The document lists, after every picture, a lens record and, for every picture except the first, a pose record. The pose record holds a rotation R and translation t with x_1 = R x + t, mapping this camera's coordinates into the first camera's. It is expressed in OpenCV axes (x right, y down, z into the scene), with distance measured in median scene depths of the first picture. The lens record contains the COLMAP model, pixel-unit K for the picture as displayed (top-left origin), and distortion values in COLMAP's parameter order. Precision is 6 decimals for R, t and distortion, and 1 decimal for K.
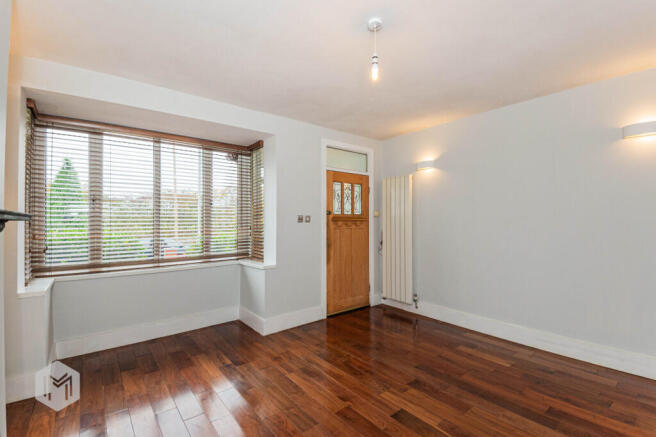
lens RADIAL K [[301.7, 0, 332.2], [0, 301.7, 218.1], [0, 0, 1]] dist [0.058908, -0.036452]
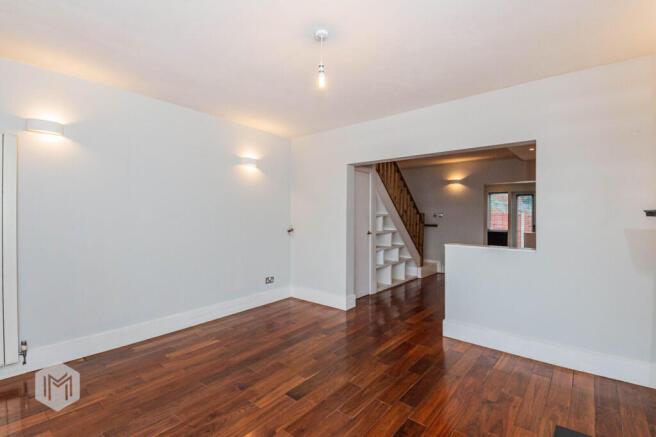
lens RADIAL K [[301.7, 0, 332.2], [0, 301.7, 218.1], [0, 0, 1]] dist [0.058908, -0.036452]
pose [[-0.203020, -0.008011, 0.979142, -0.719481], [-0.009717, 0.999934, 0.006166, 0.004556], [-0.979126, -0.008263, -0.203085, 0.911612]]
